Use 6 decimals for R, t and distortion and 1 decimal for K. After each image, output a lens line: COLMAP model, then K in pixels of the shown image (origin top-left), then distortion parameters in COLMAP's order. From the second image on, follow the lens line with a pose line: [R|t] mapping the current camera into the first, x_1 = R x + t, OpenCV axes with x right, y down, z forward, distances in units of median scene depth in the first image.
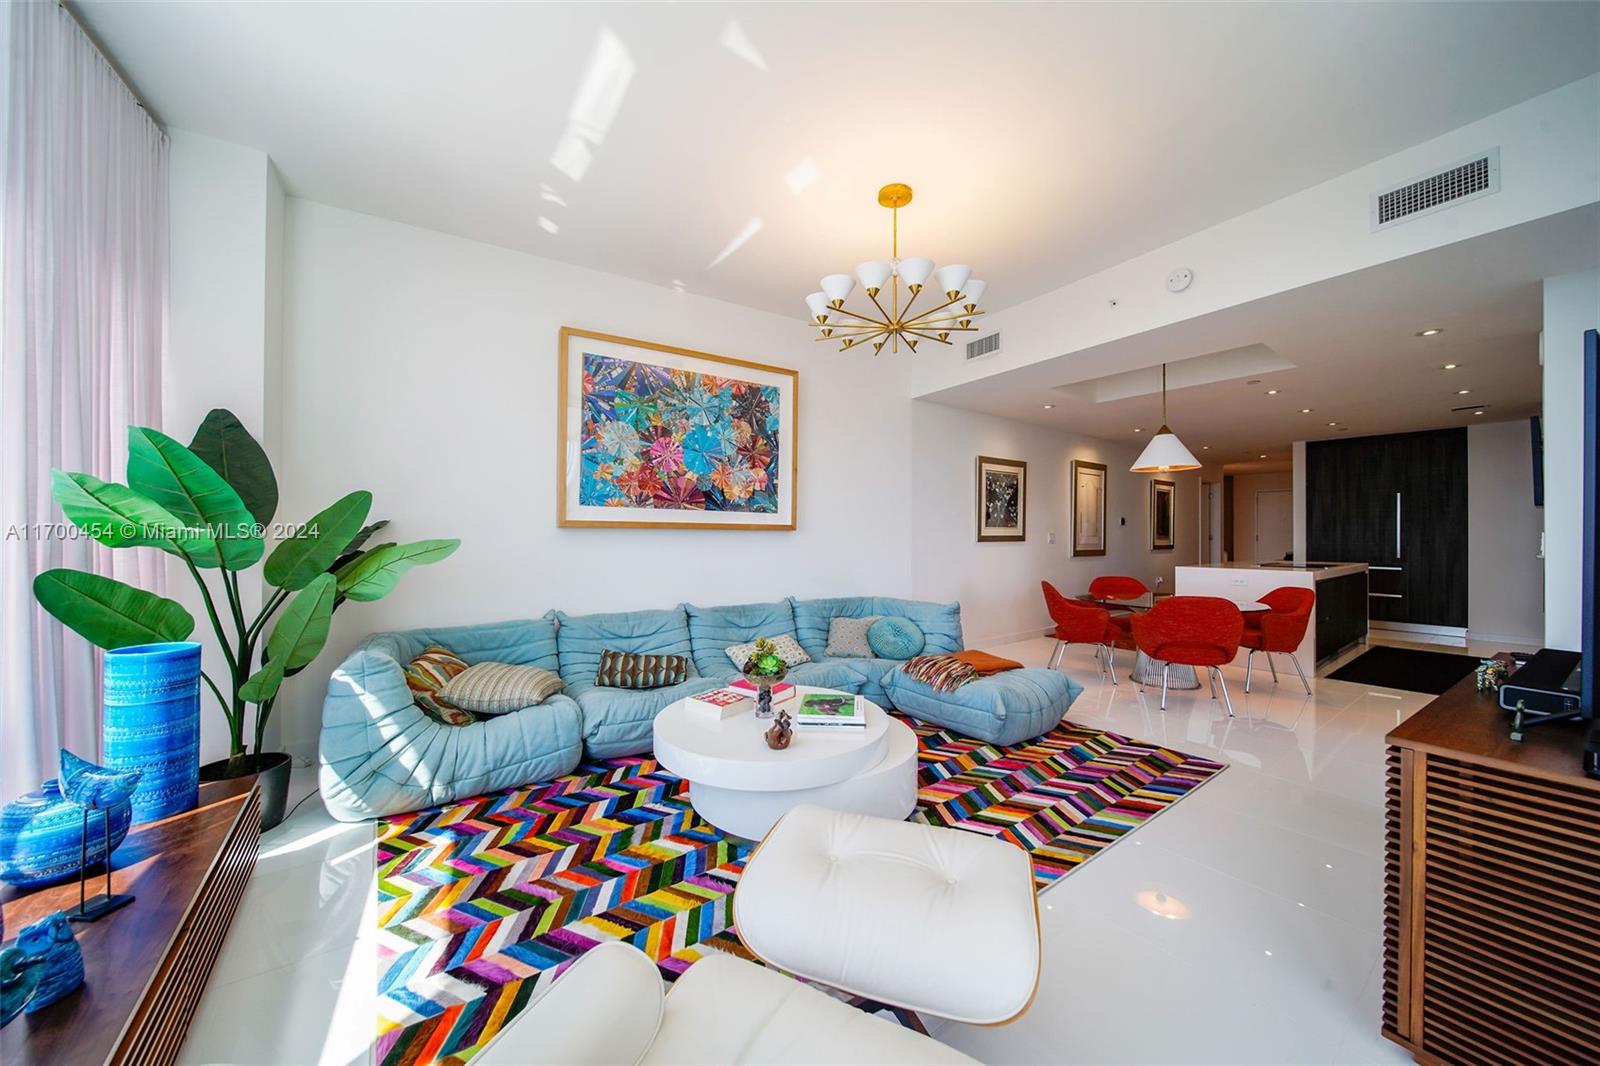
lens RADIAL K [[568.1, 0, 800.0], [0, 568.1, 533.0], [0, 0, 1]] dist [-0.003463, -0.000053]
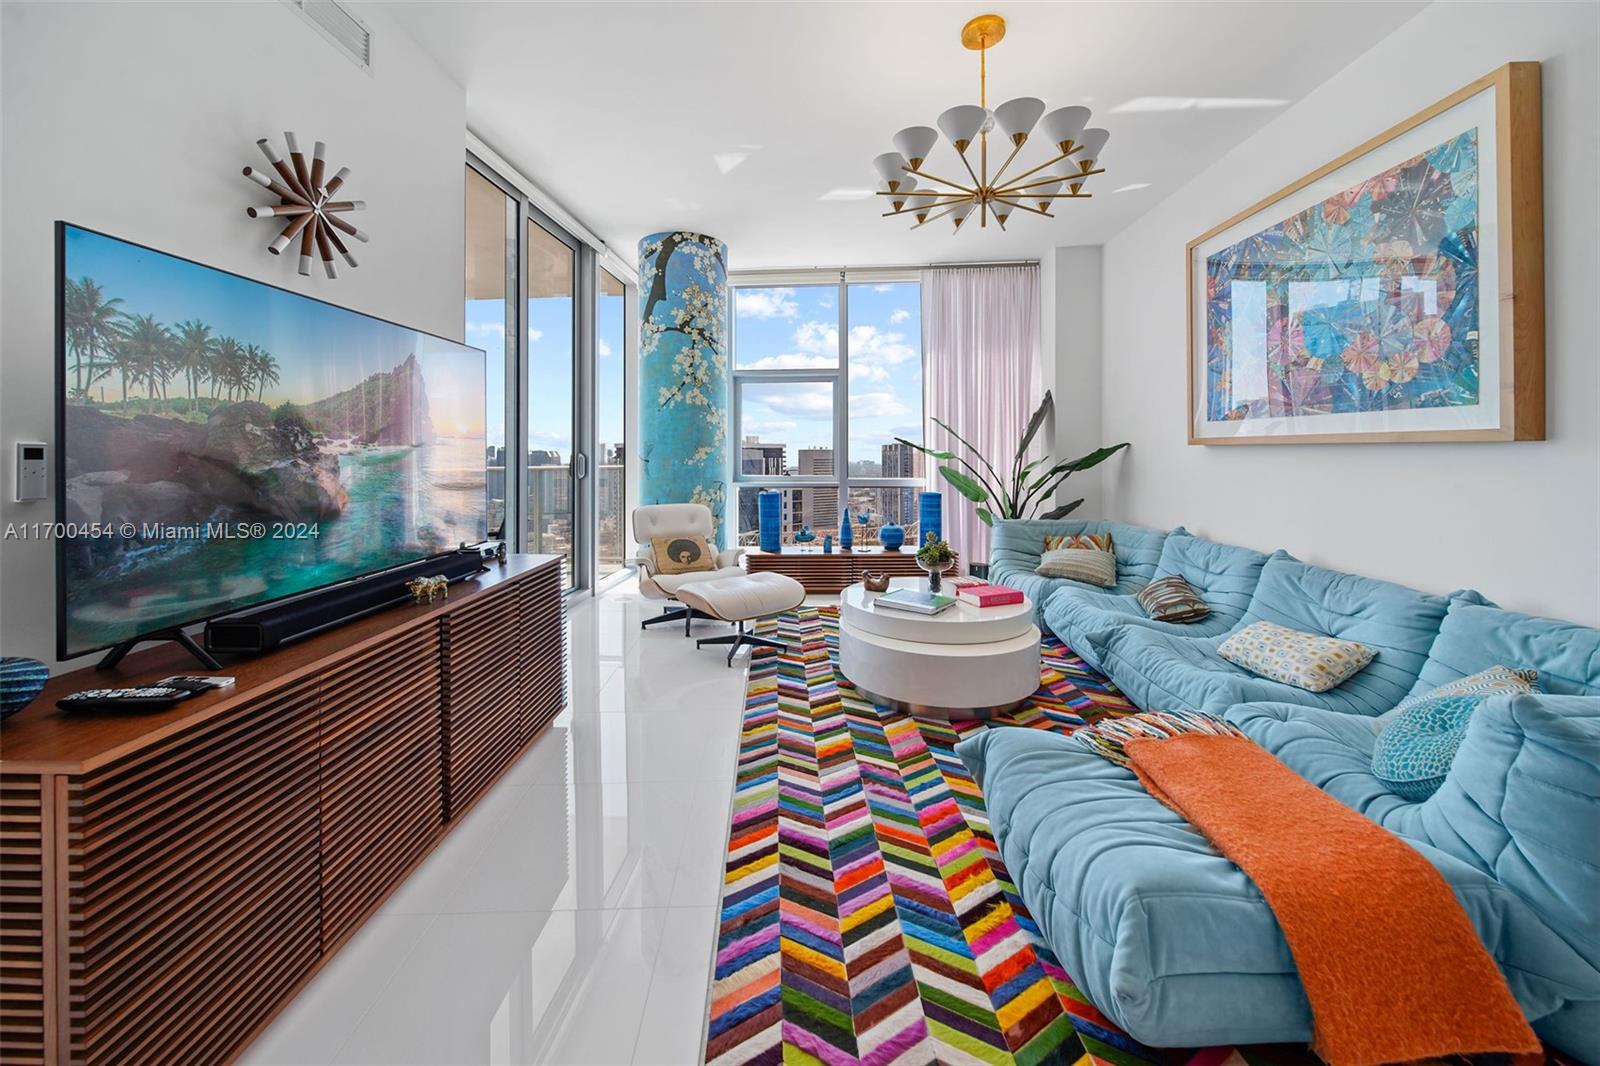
lens RADIAL K [[591.3, 0, 793.8], [0, 591.3, 450.5], [0, 0, 1]] dist [-0.000396, -0.000064]
pose [[-0.569256, -0.007343, -0.822128, 0.648023], [0.002203, 0.999943, -0.010457, 0.005871], [0.822157, -0.007764, -0.569207, 0.803617]]
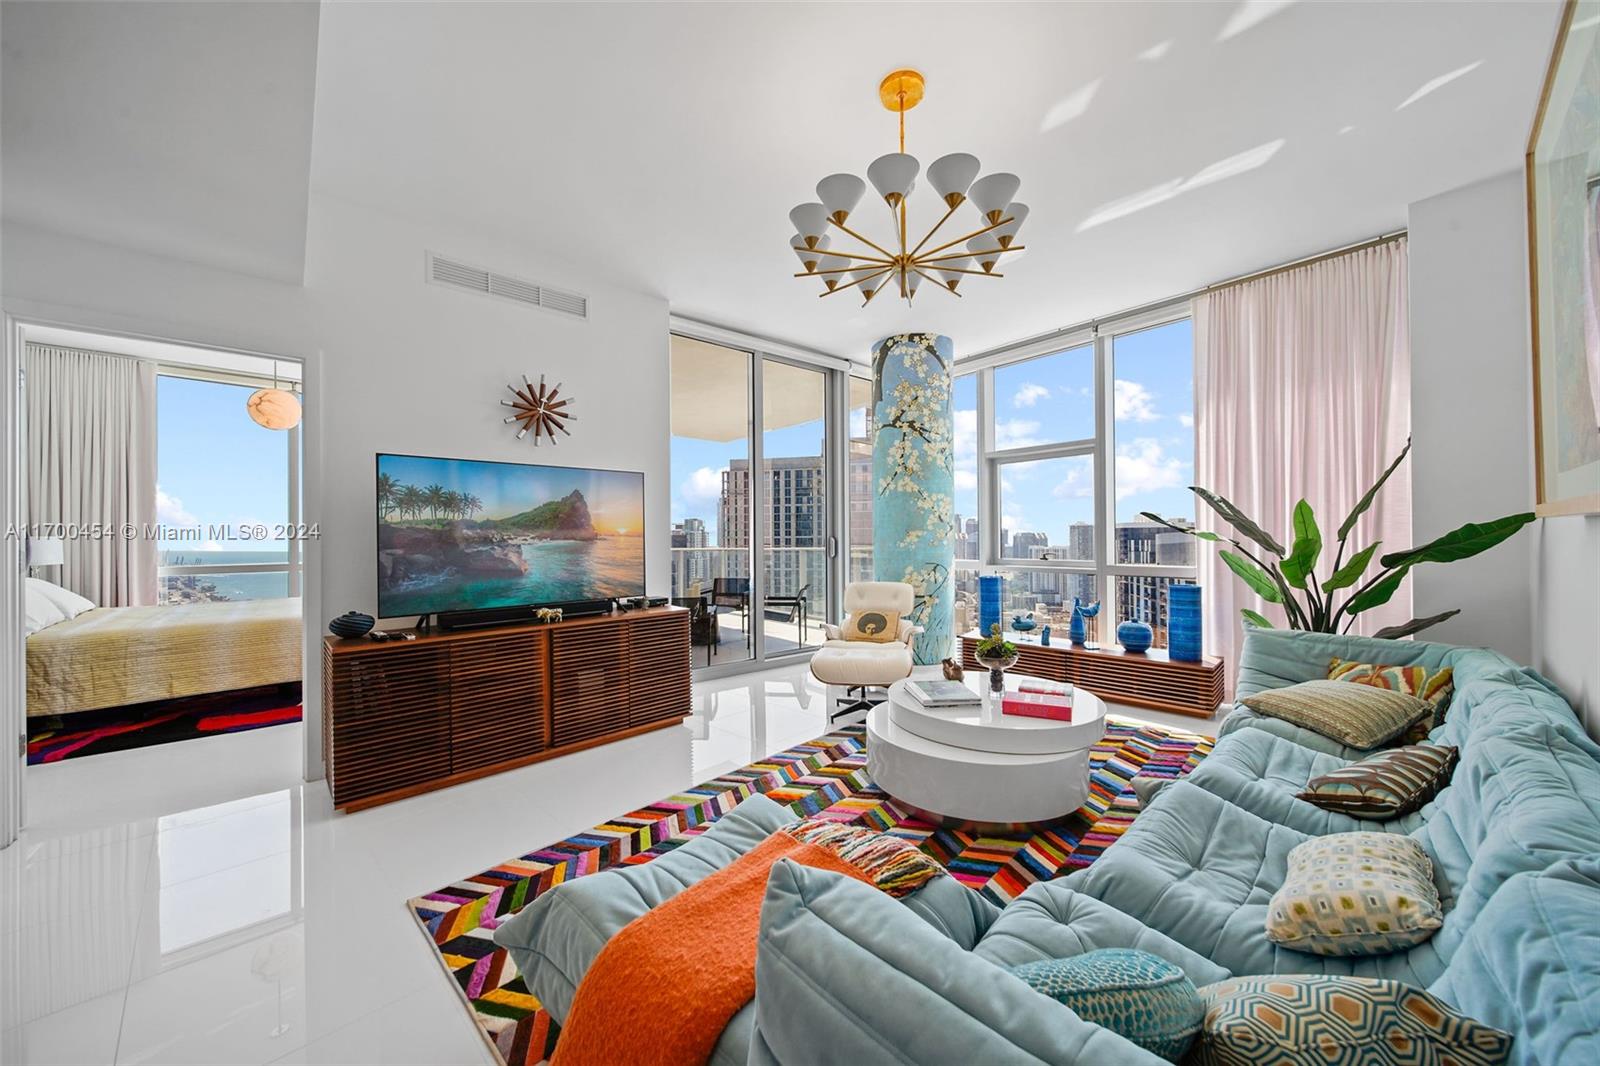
lens RADIAL K [[568.1, 0, 800.0], [0, 568.1, 533.0], [0, 0, 1]] dist [-0.003463, -0.000053]
pose [[-0.984950, 0.003079, -0.172814, 0.280334], [0.005220, 0.999915, -0.011936, 0.004543], [0.172763, -0.012659, -0.984882, 1.104038]]
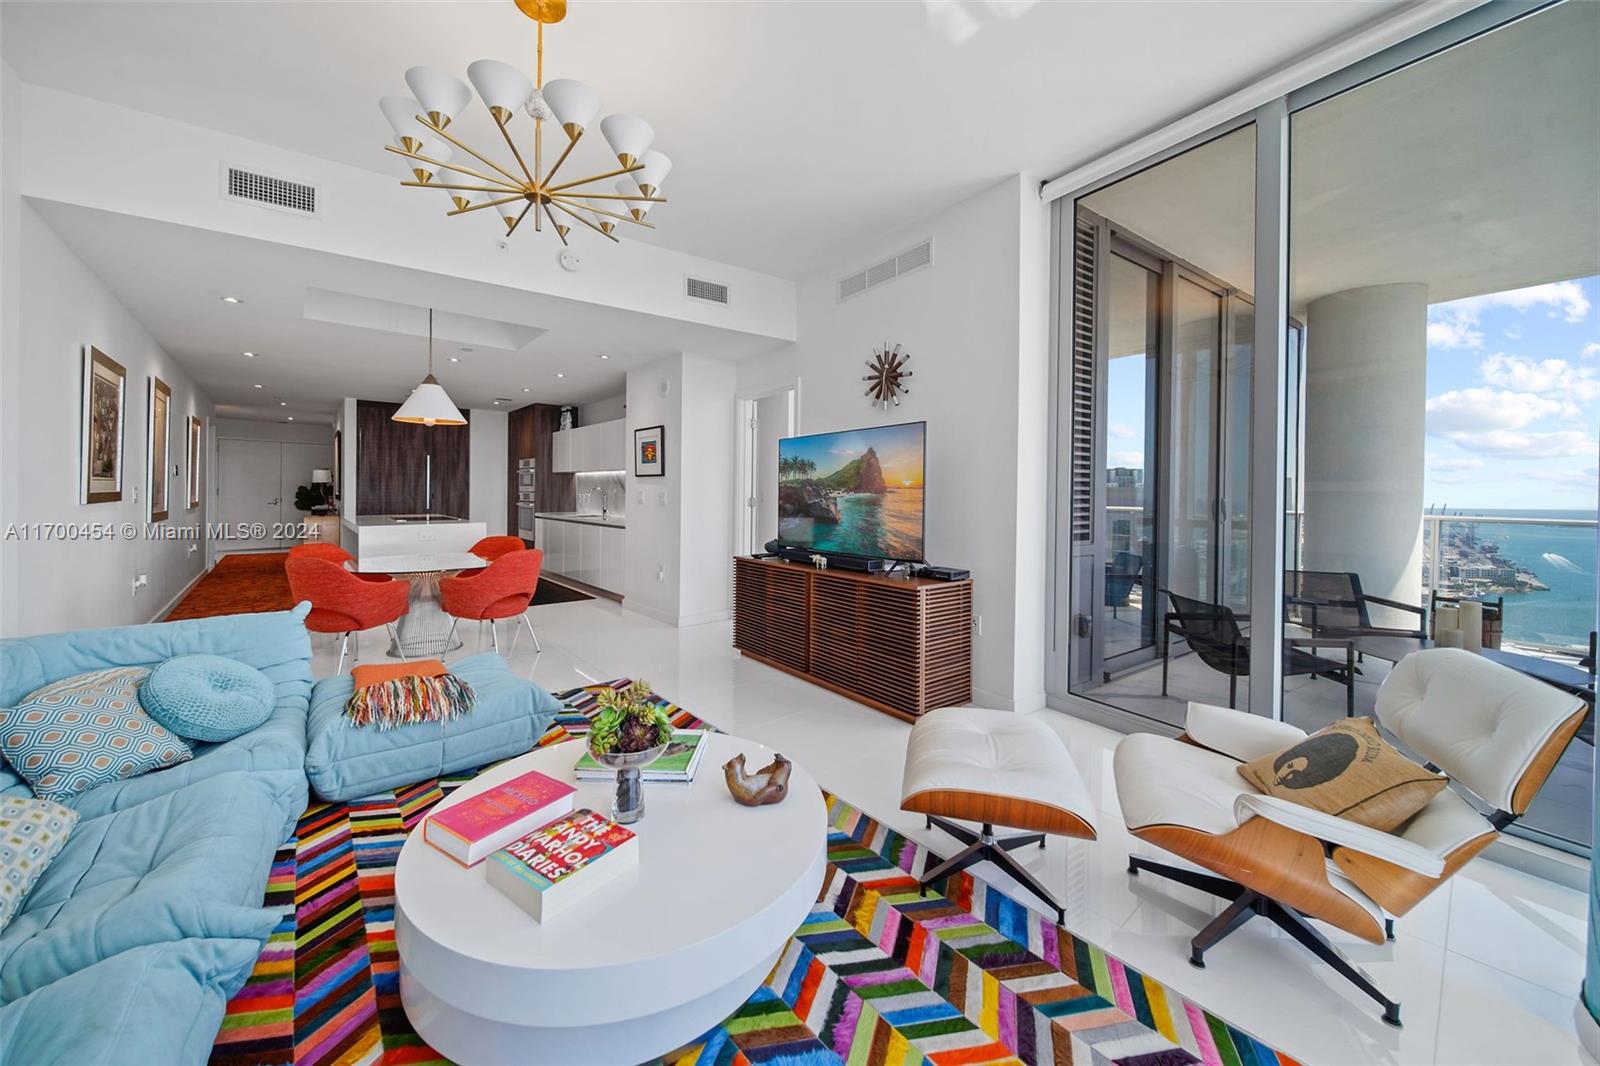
lens RADIAL K [[585.2, 0, 786.6], [0, 585.2, 497.0], [0, 0, 1]] dist [-0.001030, -0.000017]
pose [[-0.054449, -0.010727, 0.998459, -0.357137], [-0.010425, 0.999894, 0.010174, -0.004081], [-0.998462, -0.009854, -0.054555, 0.469768]]
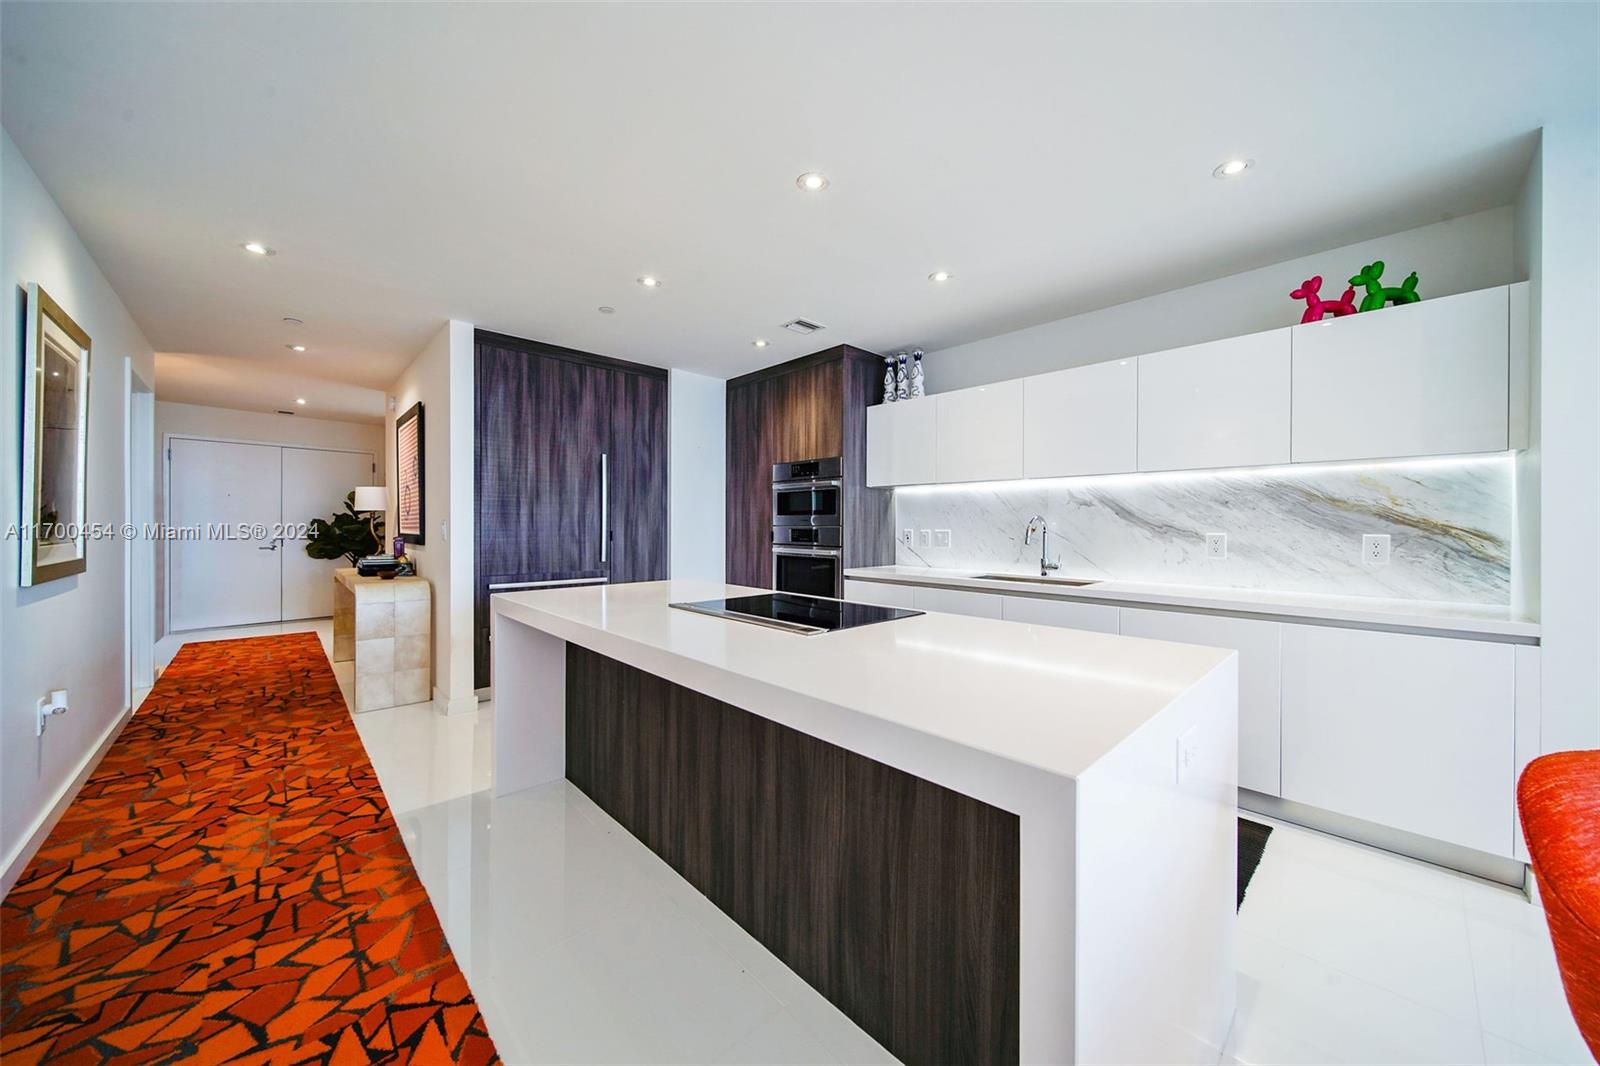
lens RADIAL K [[564.9, 0, 799.0], [0, 564.9, 529.6], [0, 0, 1]] dist [-0.002423, -0.000322]
pose [[-0.106538, -0.009904, 0.994259, 0.675644], [-0.004672, 0.999944, 0.009460, 0.004577], [-0.994298, -0.003637, -0.106578, 1.325167]]
